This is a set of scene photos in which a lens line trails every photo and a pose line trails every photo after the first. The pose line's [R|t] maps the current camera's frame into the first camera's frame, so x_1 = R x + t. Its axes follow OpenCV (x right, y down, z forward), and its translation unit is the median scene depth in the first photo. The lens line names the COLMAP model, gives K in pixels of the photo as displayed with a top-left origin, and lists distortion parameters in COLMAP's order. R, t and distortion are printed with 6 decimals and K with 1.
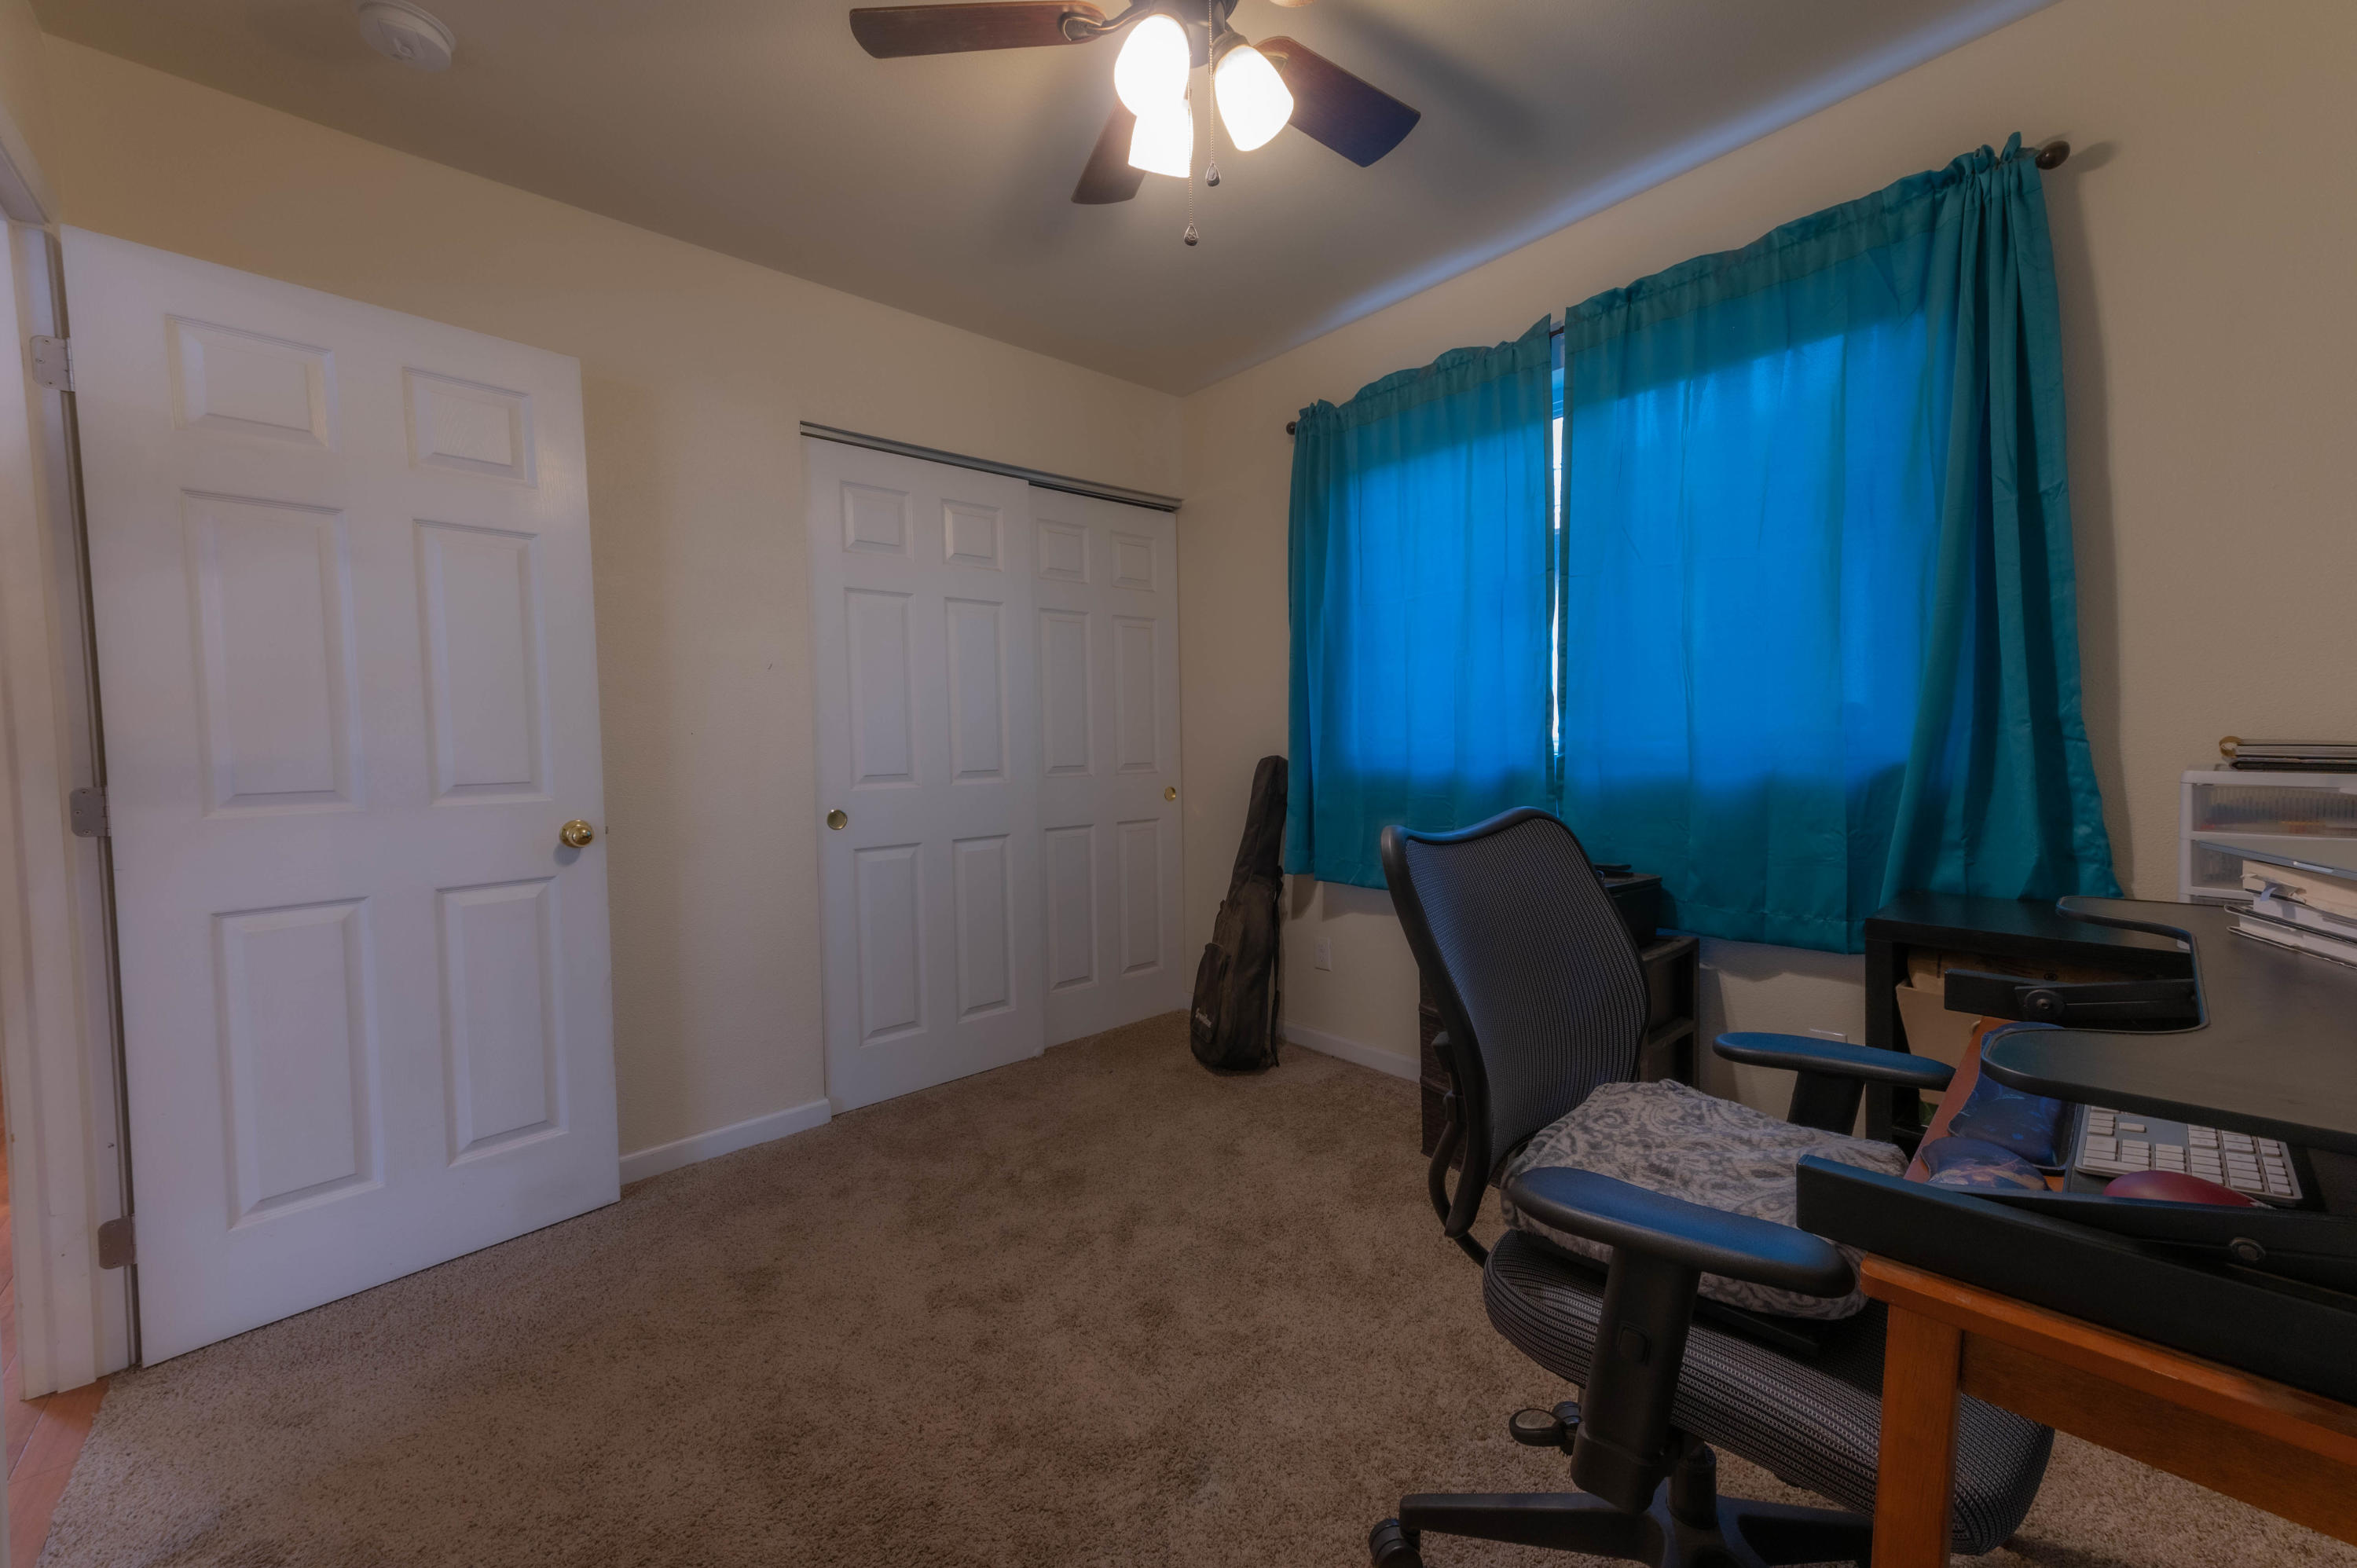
lens RADIAL K [[916.6, 0, 1179.0], [0, 916.6, 777.0], [0, 0, 1]] dist [0.020527, -0.001092]
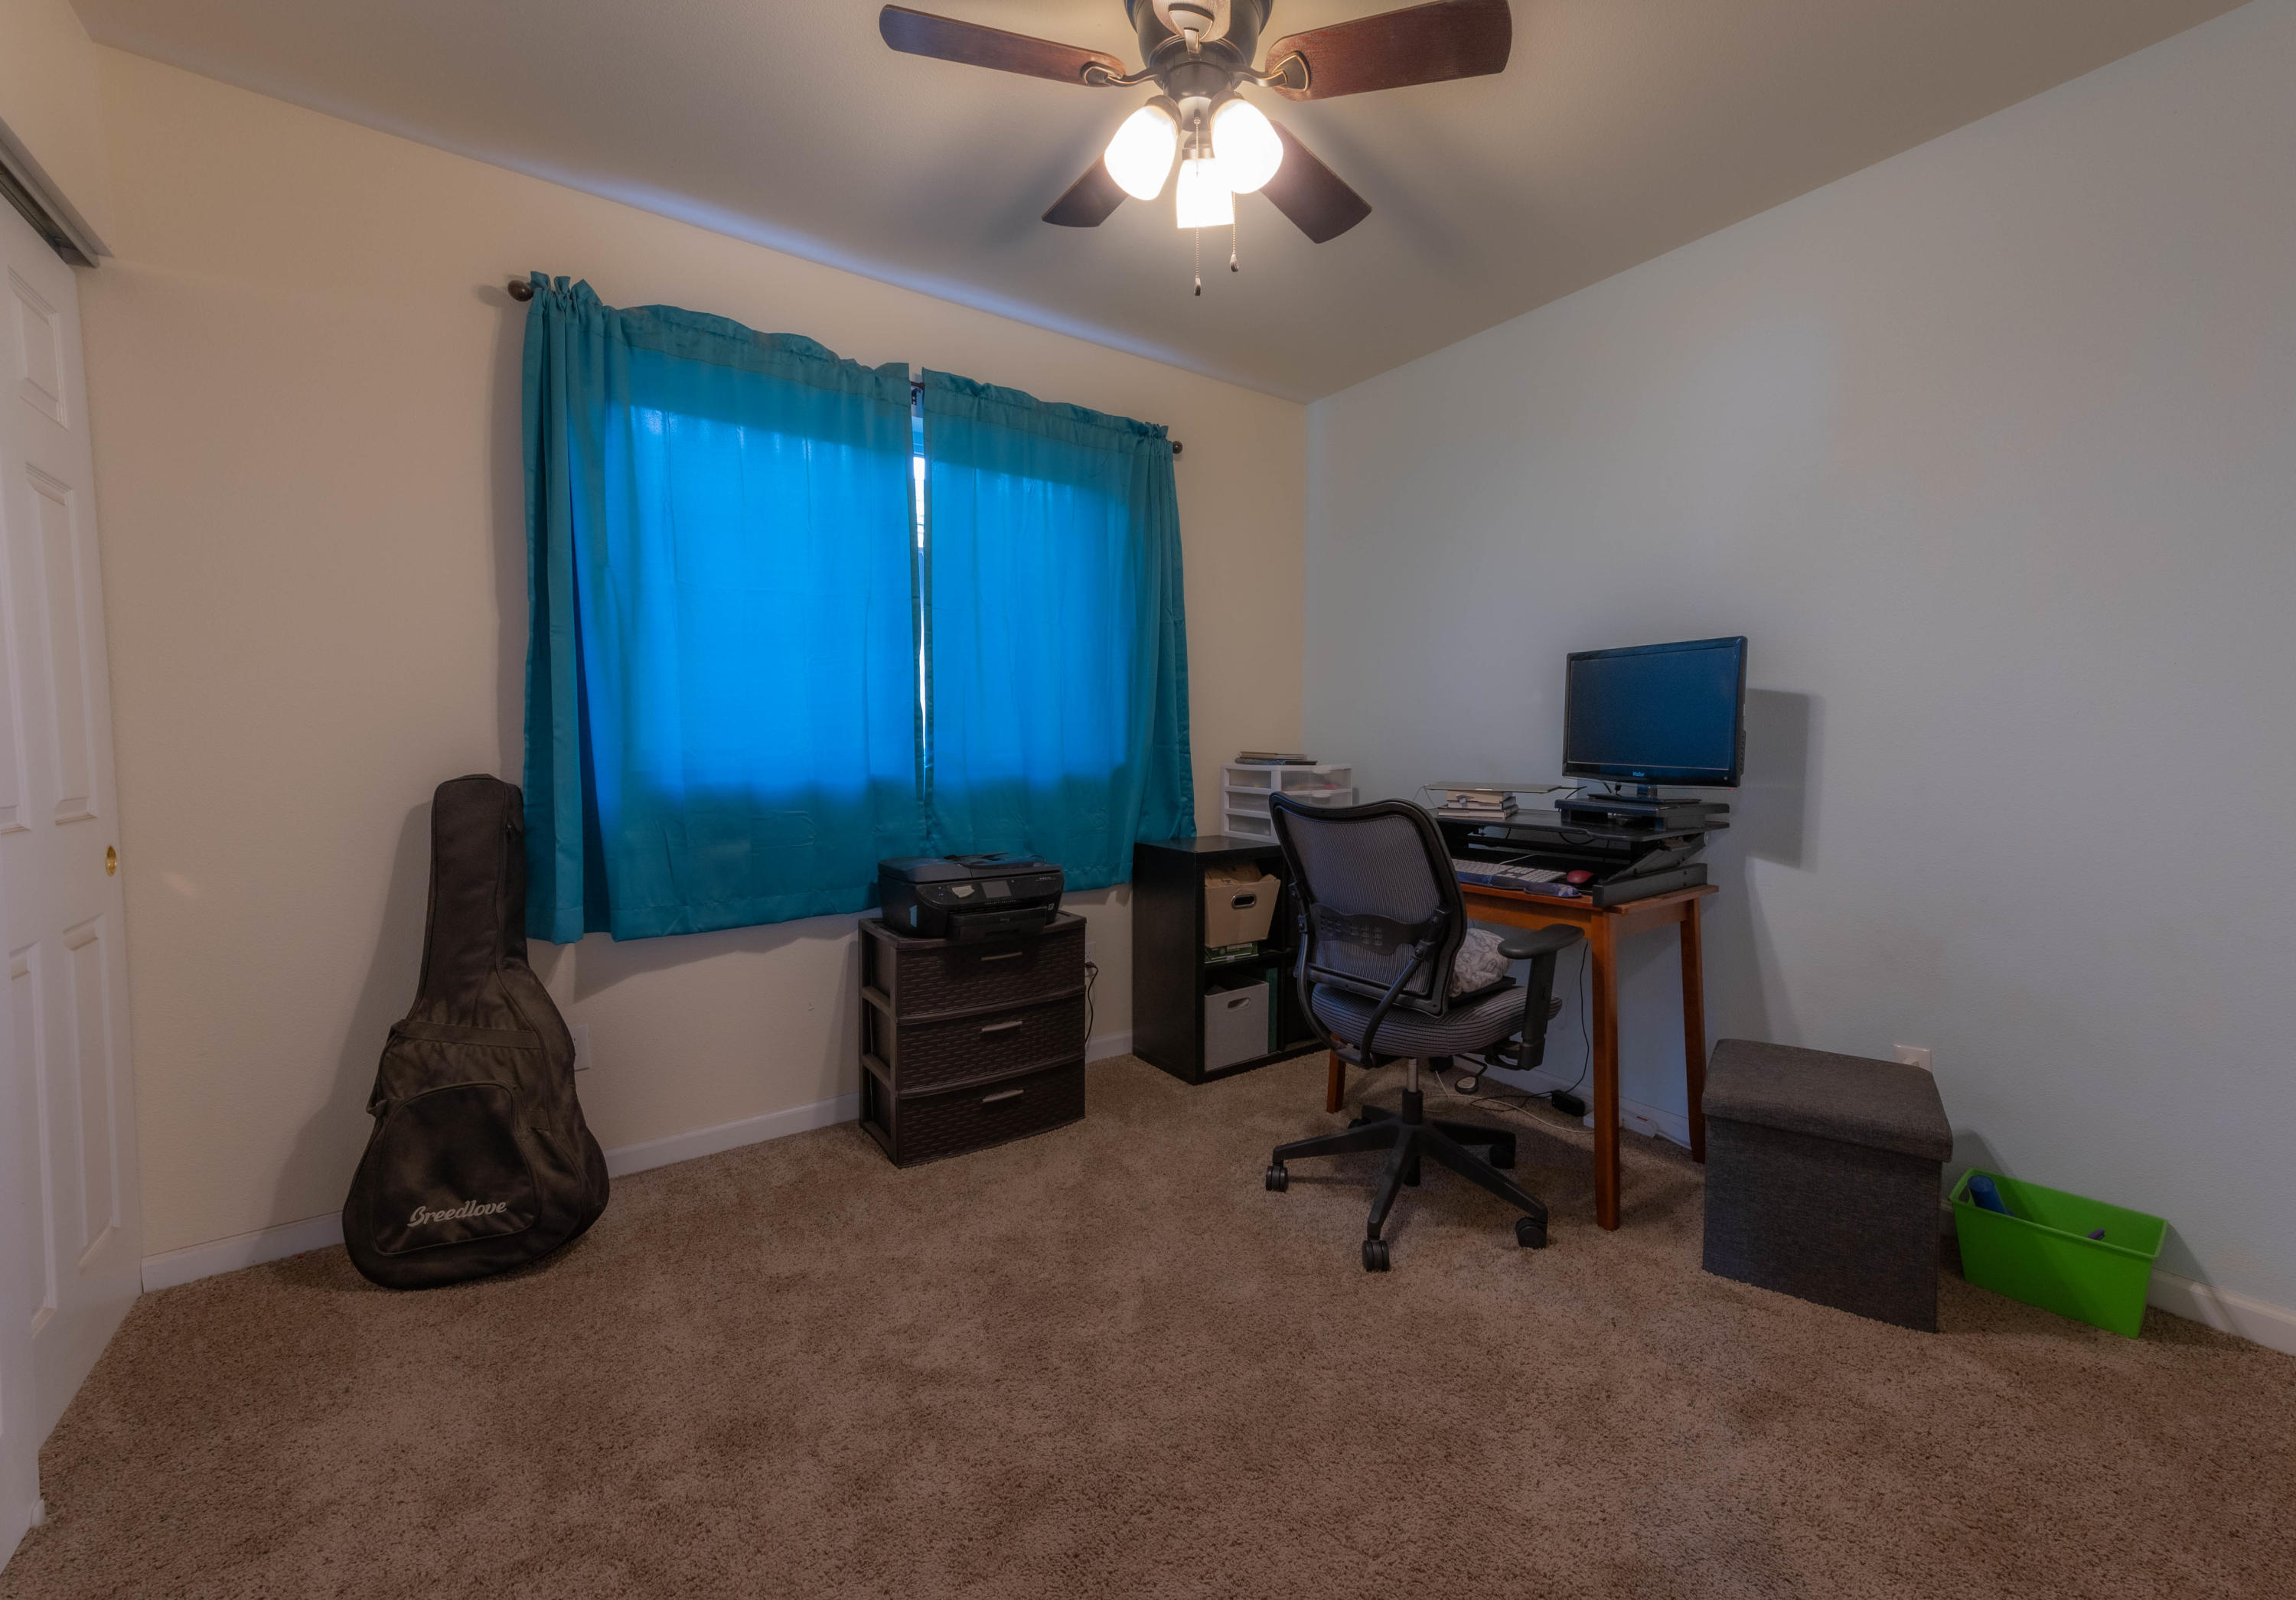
lens RADIAL K [[998.0, 0, 1148.0], [0, 998.0, 800.0], [0, 0, 1]] dist [0.000684, 0.000119]
pose [[0.057475, -0.022051, 0.998103, -0.813939], [0.055317, 0.998290, 0.018870, 0.013241], [-0.996813, 0.054128, 0.058596, 0.699369]]
